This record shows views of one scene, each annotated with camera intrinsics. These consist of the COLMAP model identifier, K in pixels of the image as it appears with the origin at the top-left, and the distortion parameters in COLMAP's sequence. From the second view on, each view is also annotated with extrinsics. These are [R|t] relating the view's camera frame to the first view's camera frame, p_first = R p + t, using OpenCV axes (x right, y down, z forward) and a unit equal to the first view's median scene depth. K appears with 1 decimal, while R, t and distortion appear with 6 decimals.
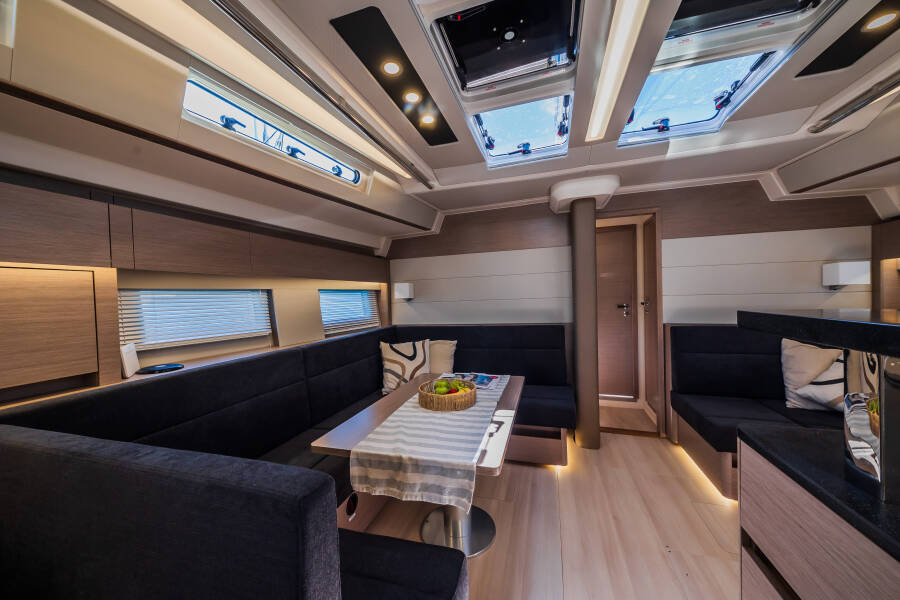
lens RADIAL K [[325.8, 0, 444.0], [0, 325.8, 302.1], [0, 0, 1]] dist [0.012058, -0.000069]
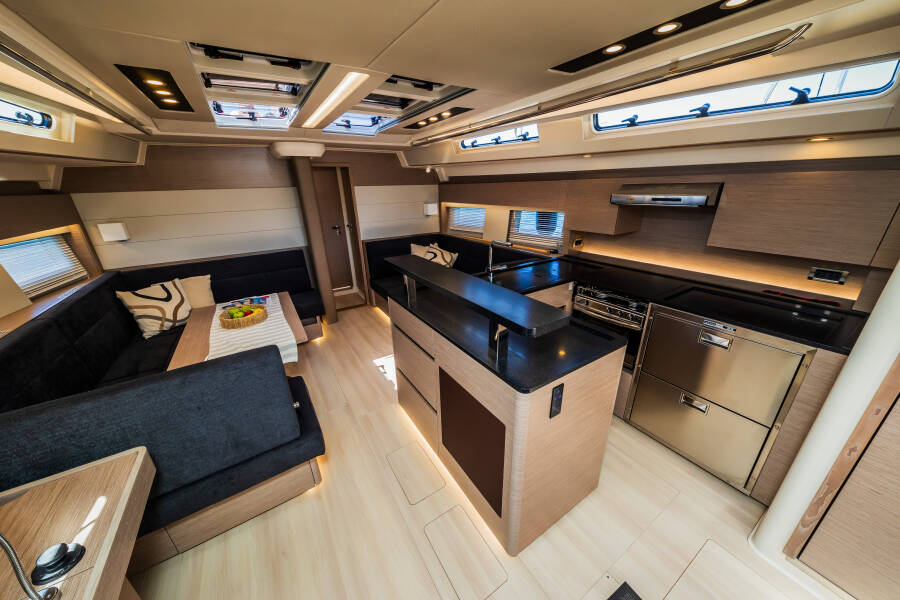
lens RADIAL K [[303.7, 0, 451.0], [0, 303.7, 303.0], [0, 0, 1]] dist [0.018044, -0.004703]
pose [[0.639261, -0.266410, 0.721368, -0.270869], [0.022880, 0.944246, 0.328445, -0.149346], [-0.768649, -0.193457, 0.609715, -0.398623]]
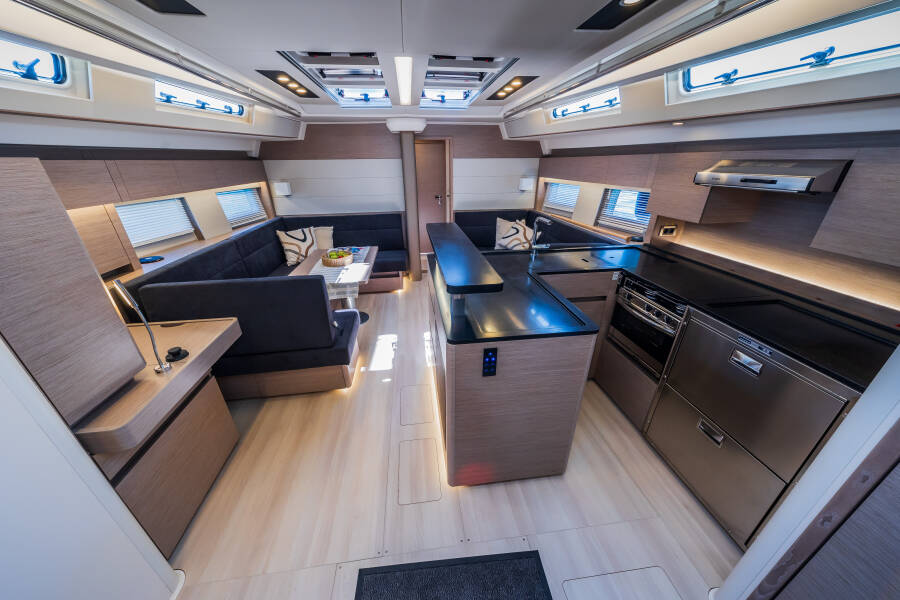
lens RADIAL K [[303.5, 0, 448.5], [0, 303.5, 306.0], [0, 0, 1]] dist [0.009021, -0.000247]
pose [[0.905290, -0.162200, 0.392608, -0.108076], [-0.010091, 0.915759, 0.401601, -0.140242], [-0.424674, -0.367527, 0.827391, -0.638419]]
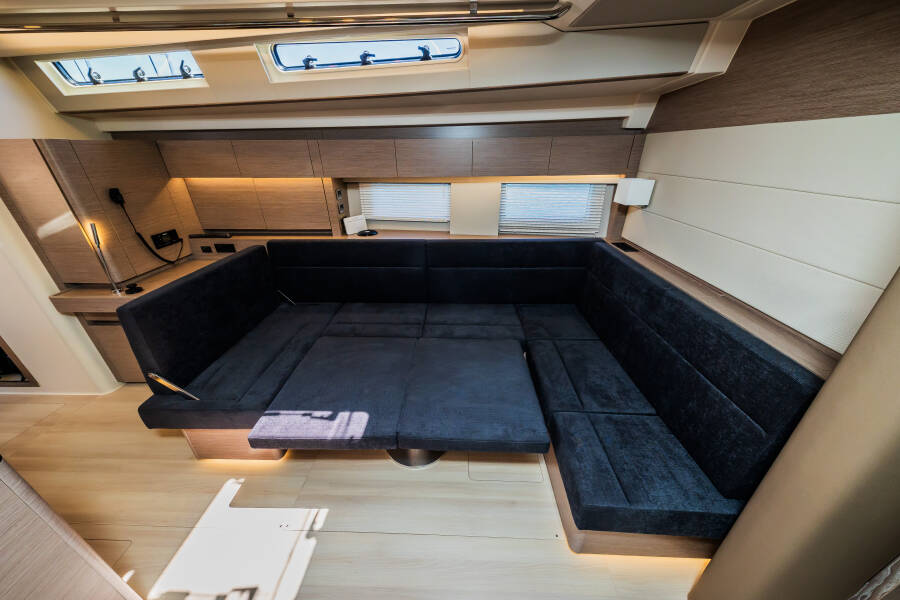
lens RADIAL K [[305.3, 0, 449.0], [0, 305.3, 300.6], [0, 0, 1]] dist [0.000024, -0.000024]
pose [[0.273040, 0.450882, -0.849797, 0.549543], [-0.018973, 0.885714, 0.463843, -0.163692], [0.961816, -0.110524, 0.250390, 0.654976]]
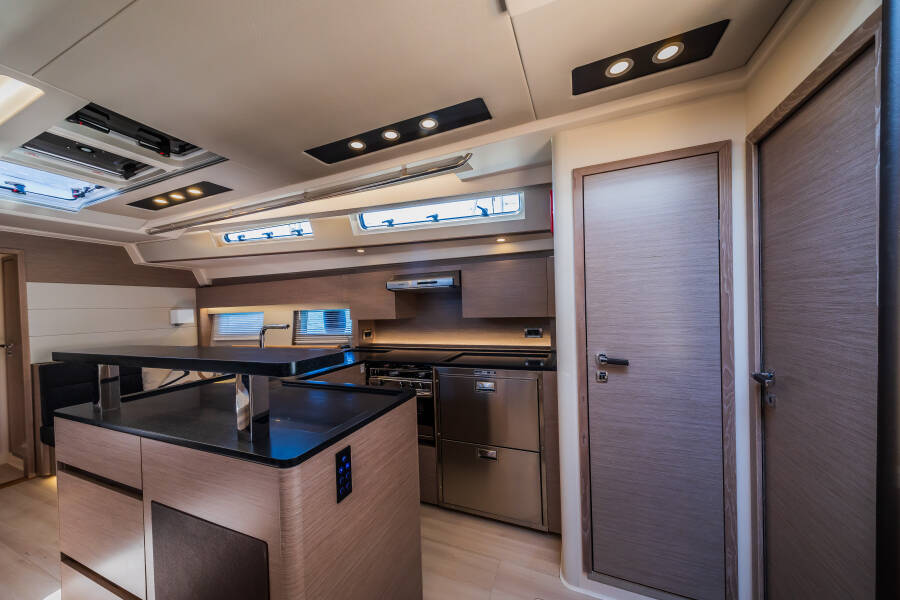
lens RADIAL K [[309.3, 0, 446.7], [0, 309.3, 308.4], [0, 0, 1]] dist [0.015400, -0.004420]
pose [[0.085040, 0.017778, 0.996219, -0.219343], [0.053304, 0.998328, -0.022365, -0.019543], [-0.994951, 0.055004, 0.083950, -0.428475]]
